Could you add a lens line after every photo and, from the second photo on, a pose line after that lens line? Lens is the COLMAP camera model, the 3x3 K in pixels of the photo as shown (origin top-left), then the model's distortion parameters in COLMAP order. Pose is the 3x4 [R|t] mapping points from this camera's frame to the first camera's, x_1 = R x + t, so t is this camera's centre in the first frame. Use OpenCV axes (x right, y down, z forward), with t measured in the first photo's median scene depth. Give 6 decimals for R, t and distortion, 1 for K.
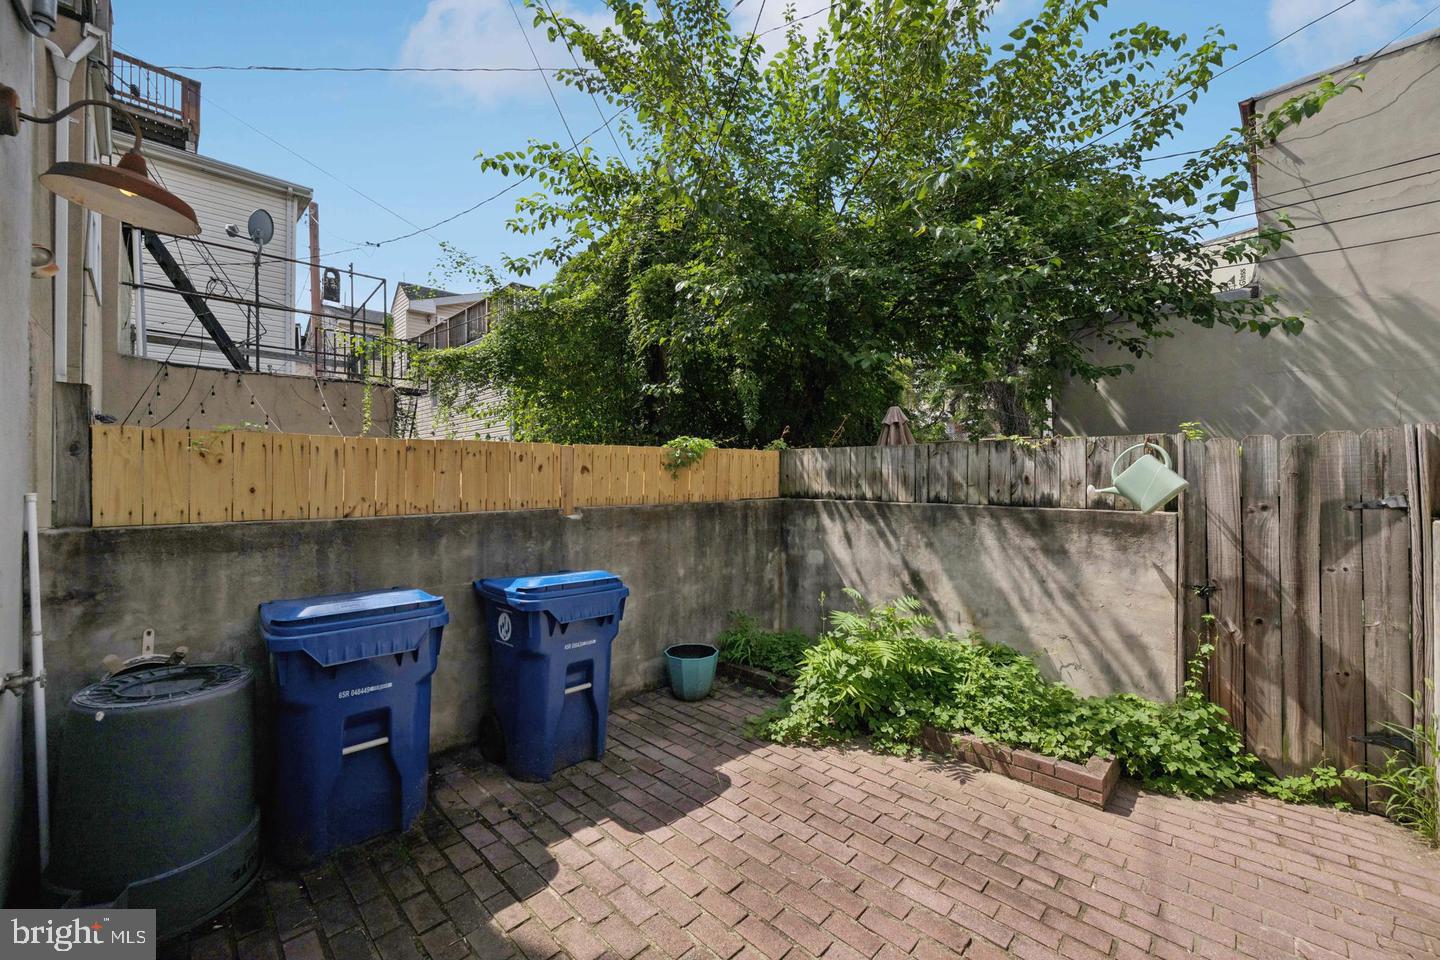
lens RADIAL K [[586.1, 0, 738.2], [0, 586.1, 482.1], [0, 0, 1]] dist [-0.000263, -0.000141]
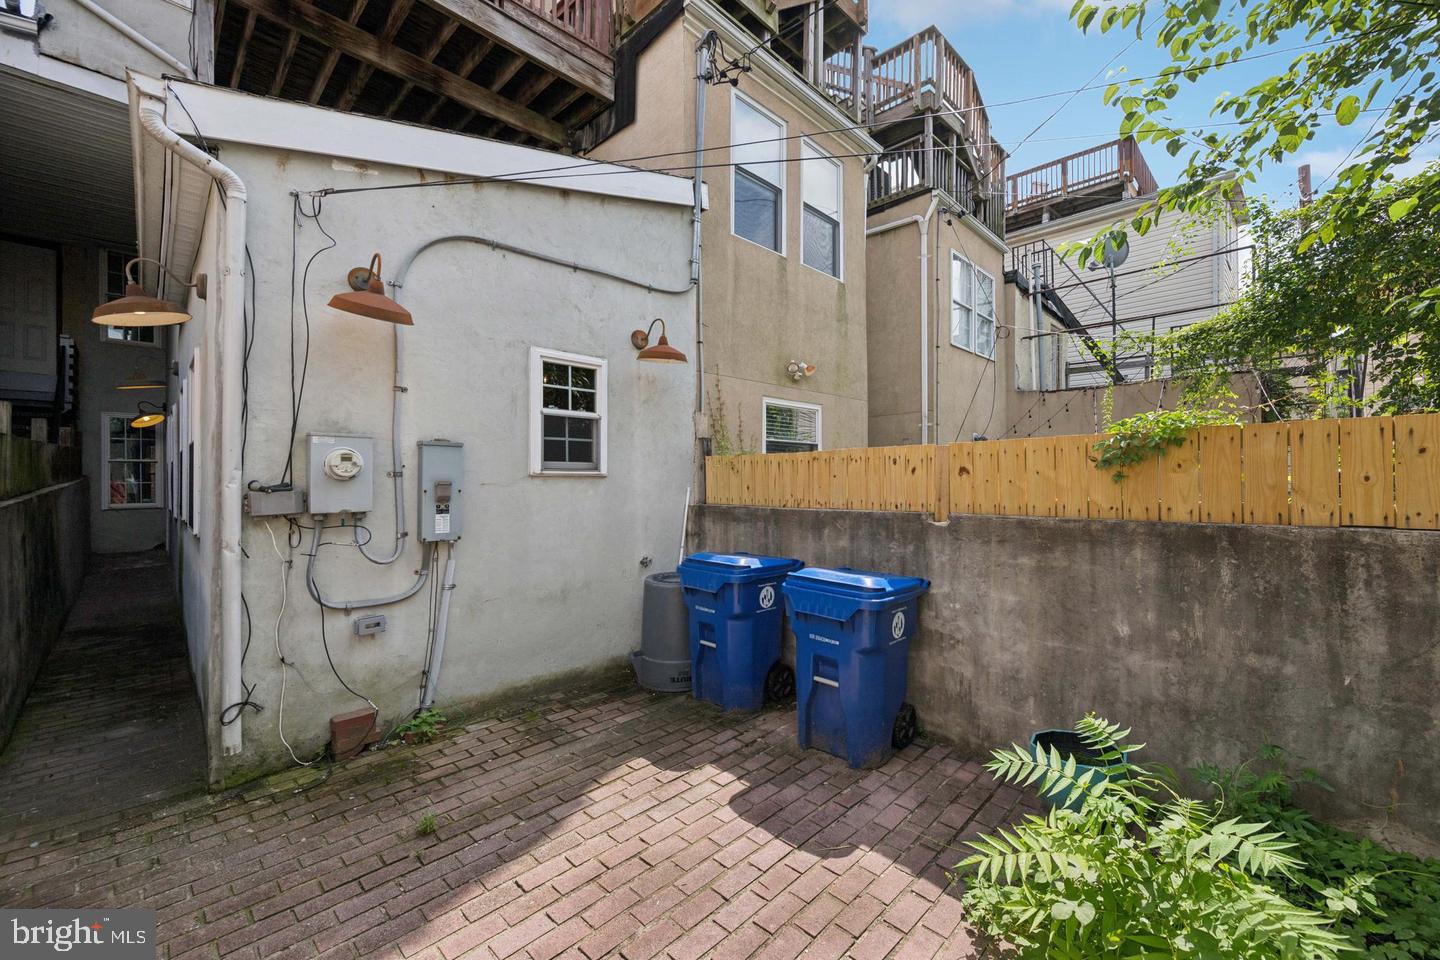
lens RADIAL K [[564.1, 0, 720.4], [0, 564.1, 478.1], [0, 0, 1]] dist [0.000762, -0.000062]
pose [[-0.015610, -0.003931, -0.999870, 0.692937], [-0.005244, 0.999979, -0.003850, -0.006431], [0.999864, 0.005183, -0.015630, 0.771126]]
